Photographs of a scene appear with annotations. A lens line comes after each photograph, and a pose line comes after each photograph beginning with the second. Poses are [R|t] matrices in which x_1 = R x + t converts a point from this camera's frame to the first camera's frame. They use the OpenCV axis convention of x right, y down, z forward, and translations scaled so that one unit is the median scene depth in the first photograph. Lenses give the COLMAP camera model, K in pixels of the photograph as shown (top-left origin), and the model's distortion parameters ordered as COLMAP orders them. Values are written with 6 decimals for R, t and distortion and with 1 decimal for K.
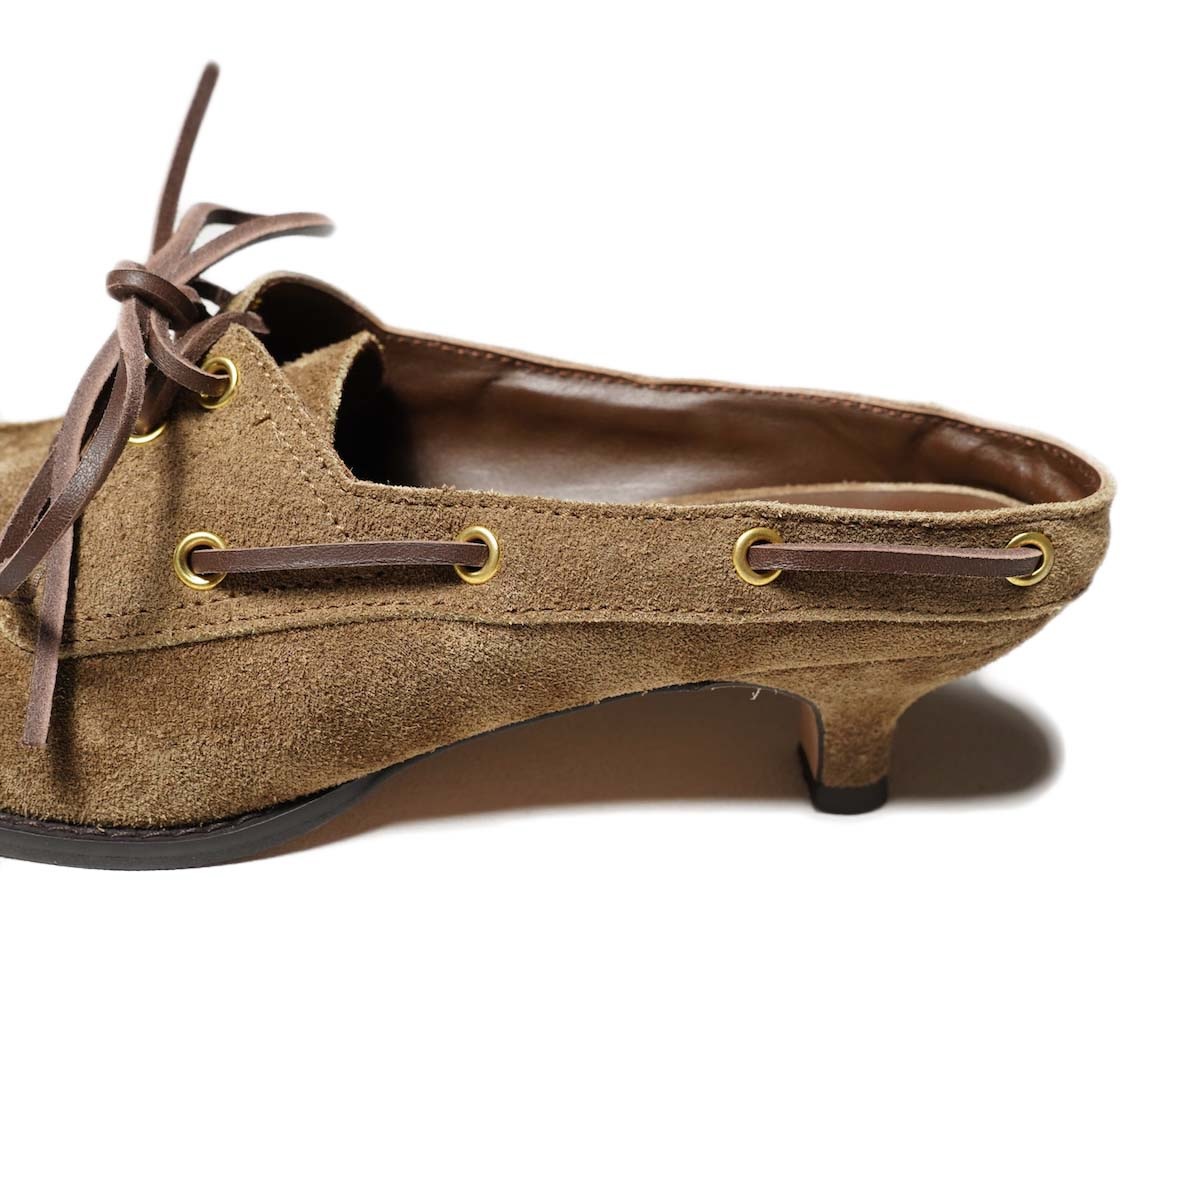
lens RADIAL K [[1442.2, 0, 600.0], [0, 1442.2, 600.0], [0, 0, 1]] dist [-0.027673, -0.043518]
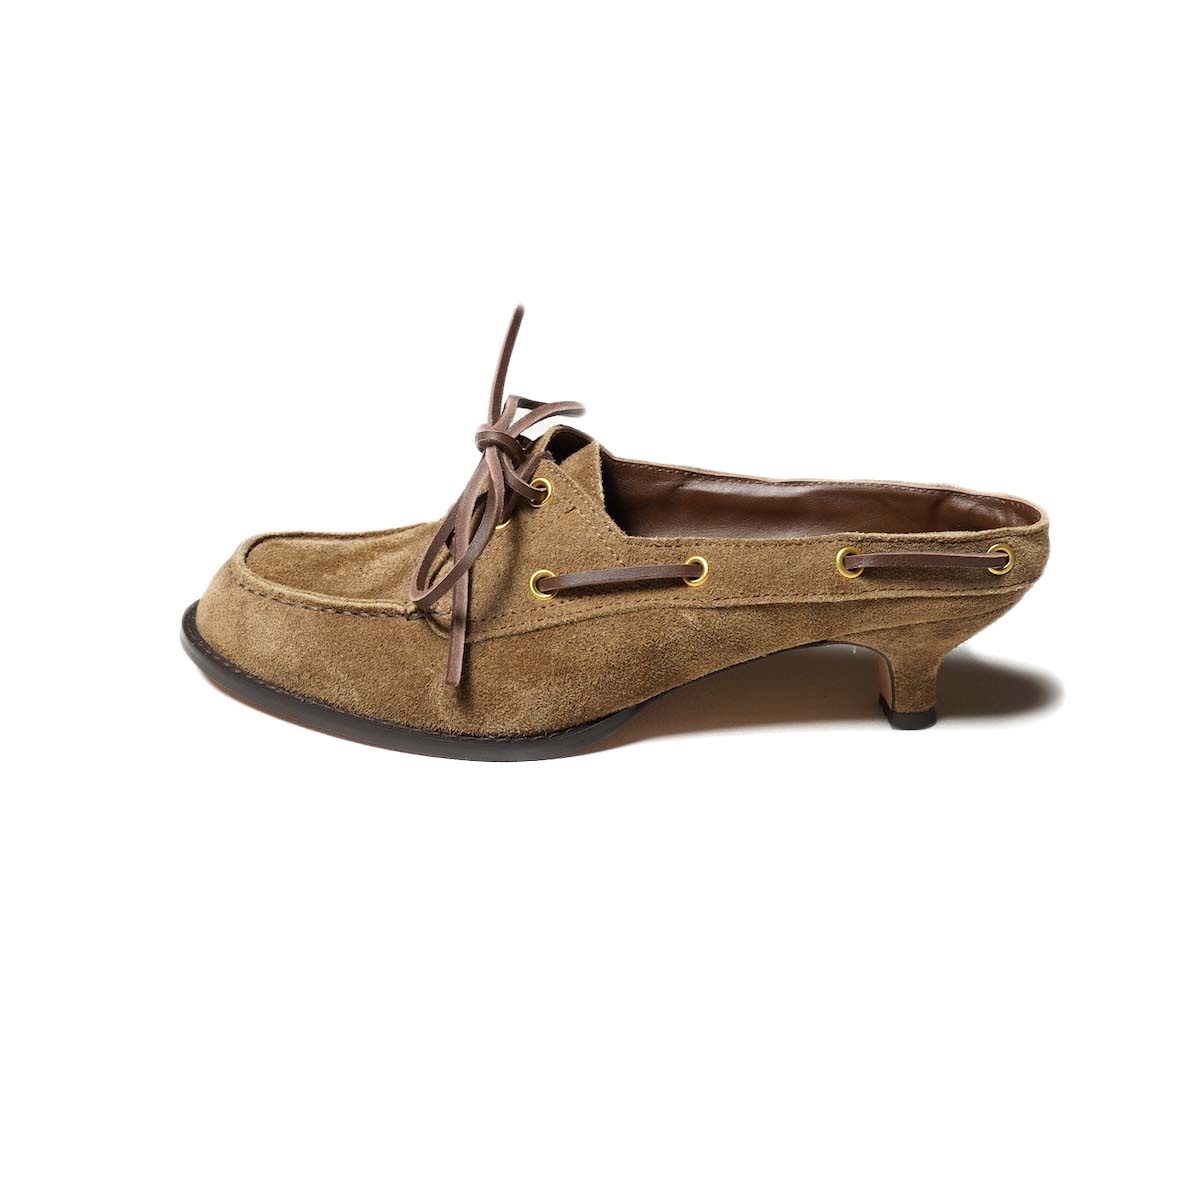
lens RADIAL K [[1233.1, 0, 600.0], [0, 1233.1, 600.0], [0, 0, 1]] dist [-0.166518, 0.011307]
pose [[0.995236, -0.060102, -0.076765, -0.082753], [0.052745, 0.994126, -0.094508, 0.137777], [0.081994, 0.090008, 0.992560, -0.521220]]
